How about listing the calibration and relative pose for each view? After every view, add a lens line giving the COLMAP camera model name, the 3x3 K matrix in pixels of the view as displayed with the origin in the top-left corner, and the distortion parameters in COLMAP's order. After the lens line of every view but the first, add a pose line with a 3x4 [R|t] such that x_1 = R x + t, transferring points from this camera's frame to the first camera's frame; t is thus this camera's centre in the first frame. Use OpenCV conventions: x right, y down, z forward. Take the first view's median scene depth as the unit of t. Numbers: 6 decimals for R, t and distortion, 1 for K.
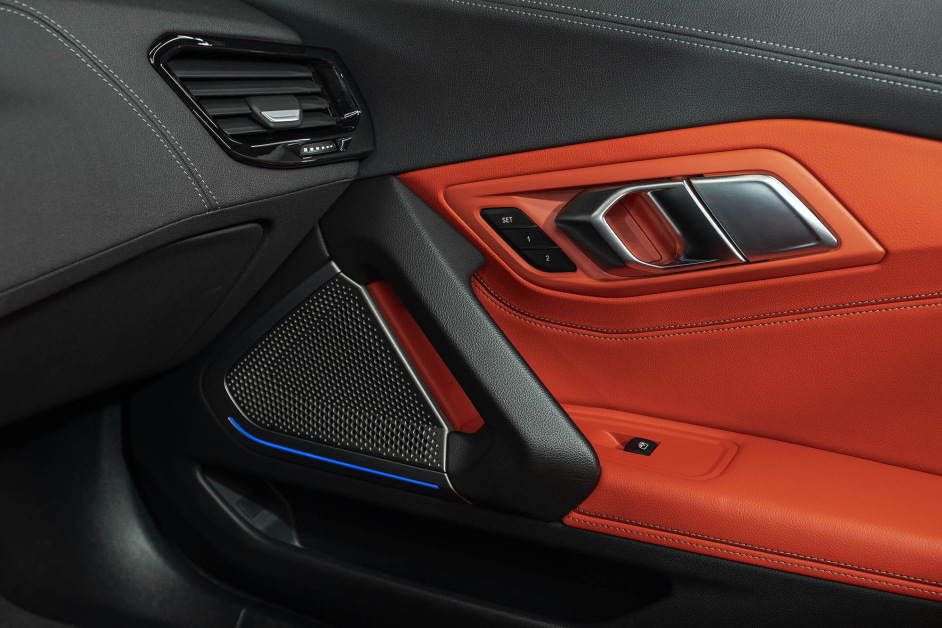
lens RADIAL K [[1385.1, 0, 471.0], [0, 1385.1, 314.0], [0, 0, 1]] dist [0.014183, -0.101006]
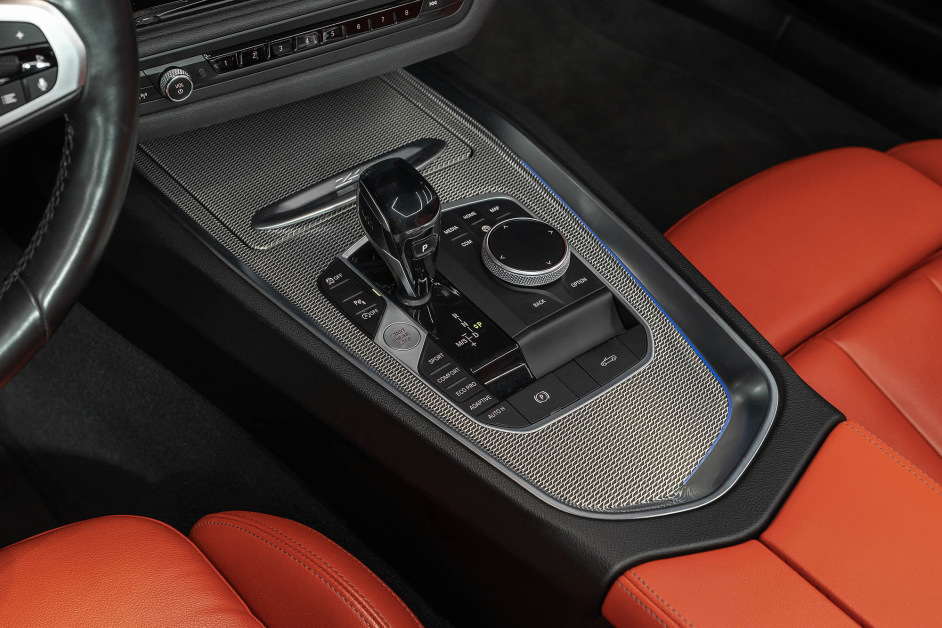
lens RADIAL K [[1385.1, 0, 471.0], [0, 1385.1, 314.0], [0, 0, 1]] dist [0.014183, -0.101006]
pose [[0.934118, 0.226193, -0.276153, -0.017768], [-0.087022, 0.894572, 0.438370, -0.122309], [0.346195, -0.385458, 0.855320, -0.499004]]
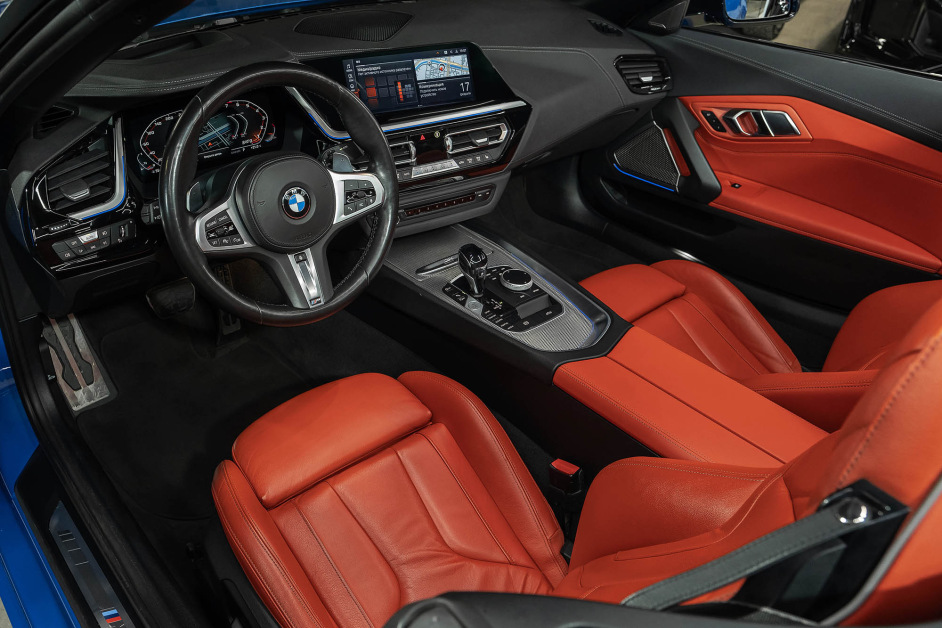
lens RADIAL K [[705.6, 0, 442.7], [0, 705.6, 336.0], [0, 0, 1]] dist [-0.005622, 0.000032]
pose [[0.934377, 0.182127, -0.306217, 0.044594], [-0.075460, 0.941136, 0.329498, -0.076218], [0.348202, -0.284769, 0.893119, -0.937405]]
